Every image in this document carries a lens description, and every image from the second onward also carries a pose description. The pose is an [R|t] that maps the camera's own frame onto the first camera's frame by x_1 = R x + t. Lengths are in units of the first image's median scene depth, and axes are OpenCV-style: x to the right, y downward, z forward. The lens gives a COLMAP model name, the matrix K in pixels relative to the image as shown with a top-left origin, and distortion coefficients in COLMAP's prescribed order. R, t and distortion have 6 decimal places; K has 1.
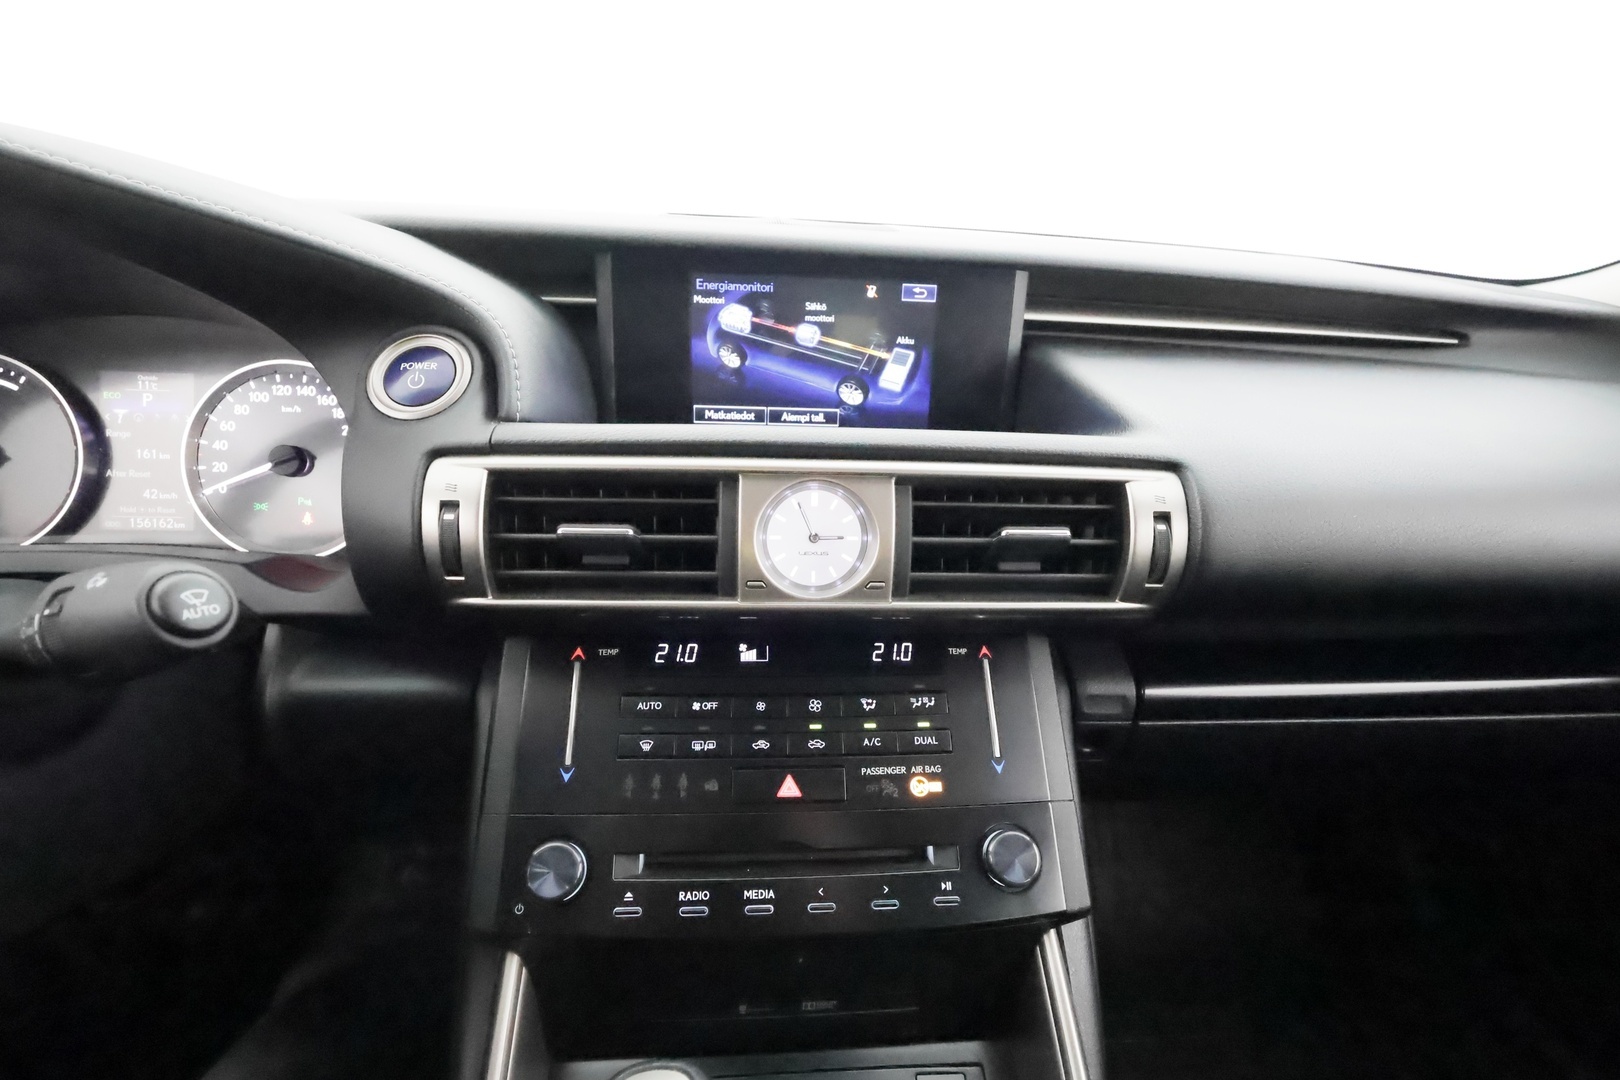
lens RADIAL K [[736.8, 0, 810.0], [0, 736.8, 540.0], [0, 0, 1]] dist [-0.004938, 0.000498]
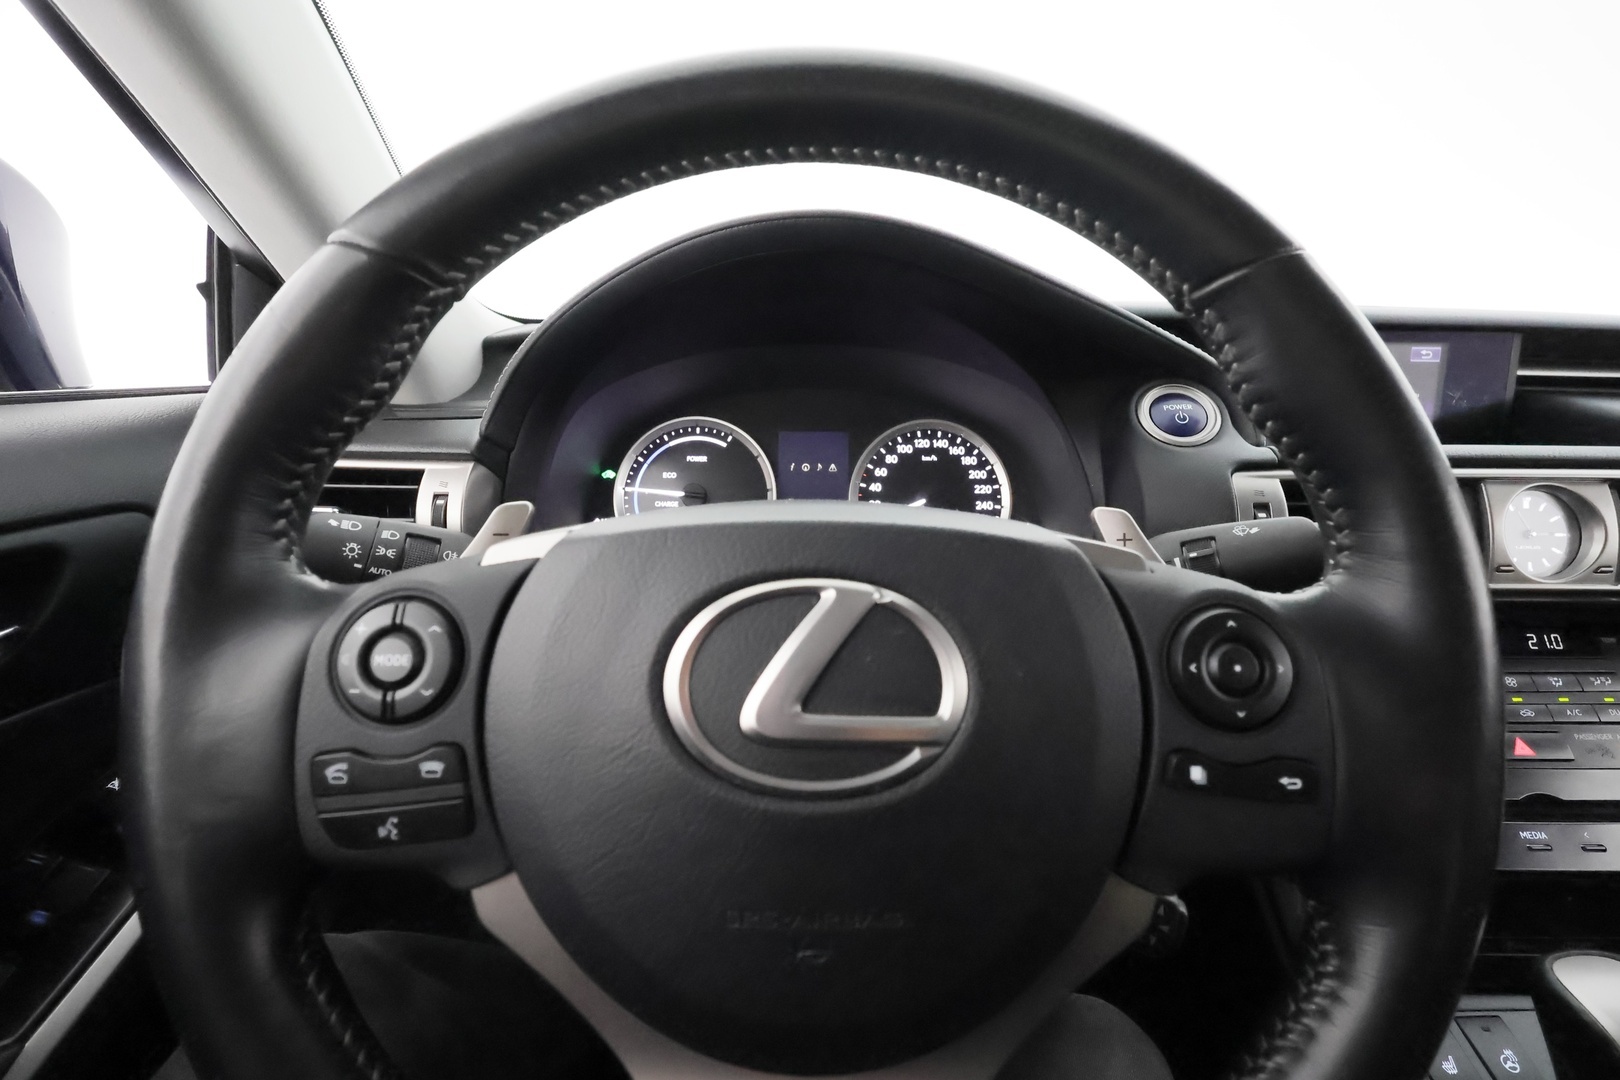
lens RADIAL K [[736.8, 0, 810.0], [0, 736.8, 540.0], [0, 0, 1]] dist [-0.004938, 0.000498]
pose [[0.996126, -0.013068, -0.086961, -0.936357], [0.001315, 0.990999, -0.133862, 0.145911], [0.087928, 0.133229, 0.987177, -0.263145]]
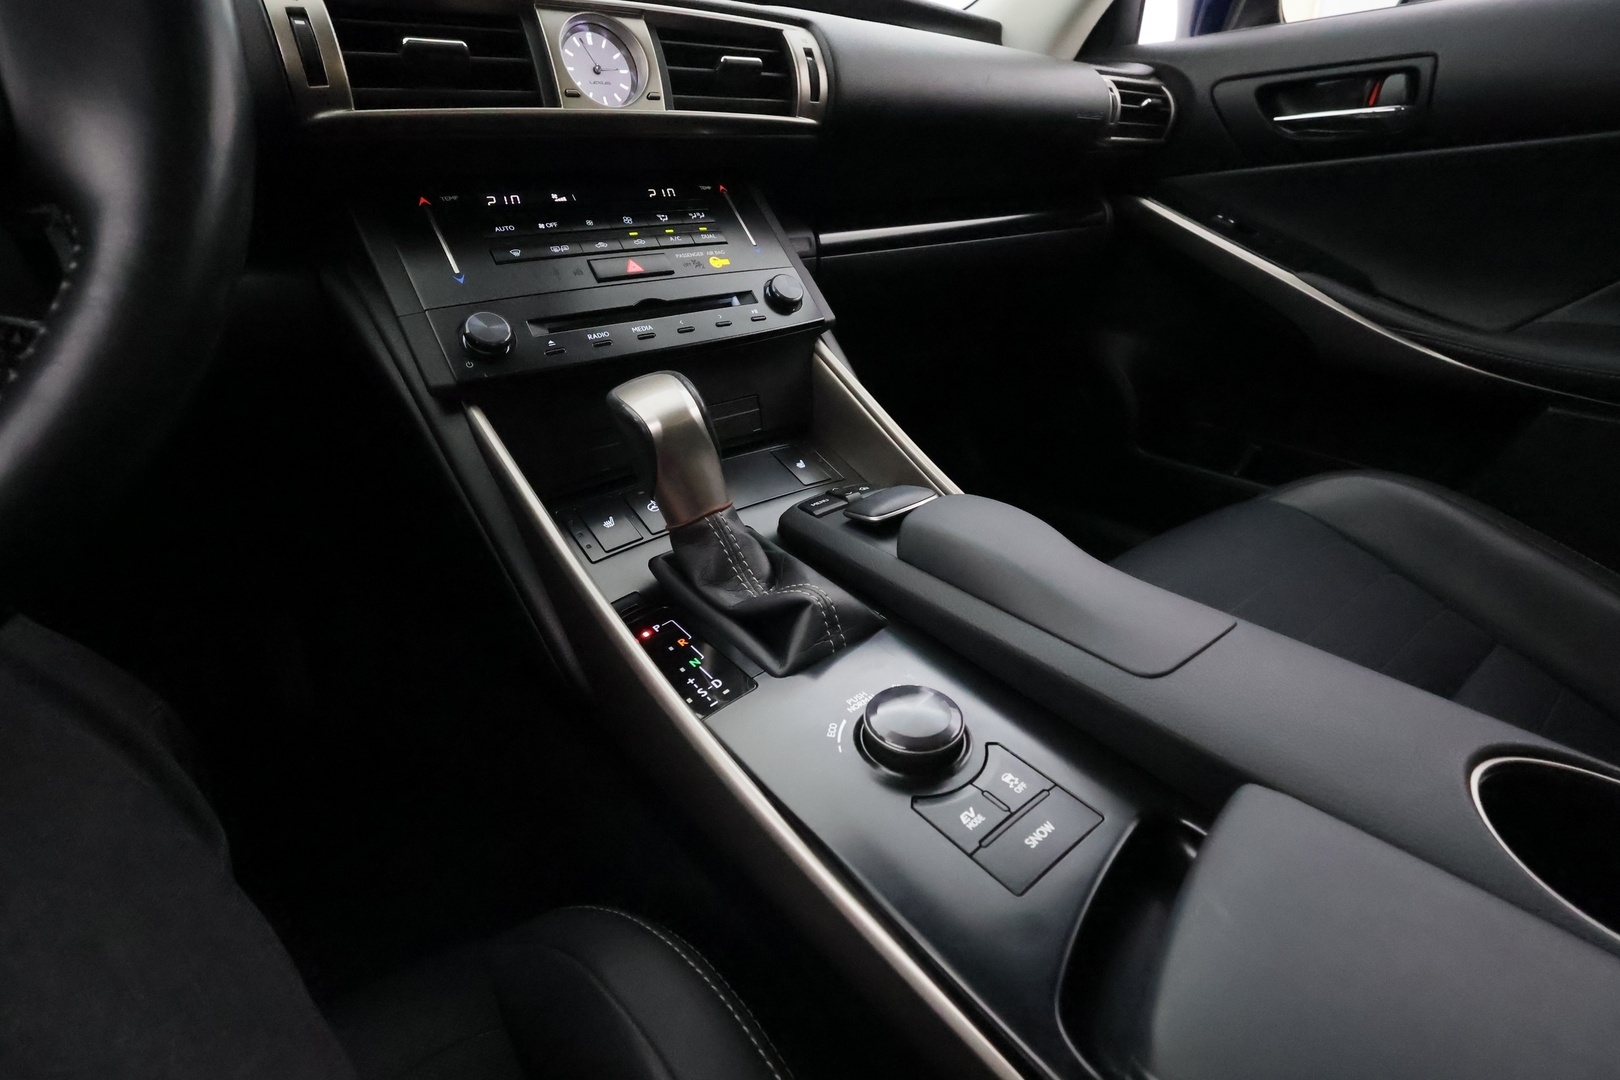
lens RADIAL K [[736.8, 0, 810.0], [0, 736.8, 540.0], [0, 0, 1]] dist [-0.004938, 0.000498]
pose [[0.831329, -0.301082, 0.467163, -0.488145], [0.265188, 0.953584, 0.142667, 0.635940], [-0.488433, 0.005283, 0.872585, -0.314218]]
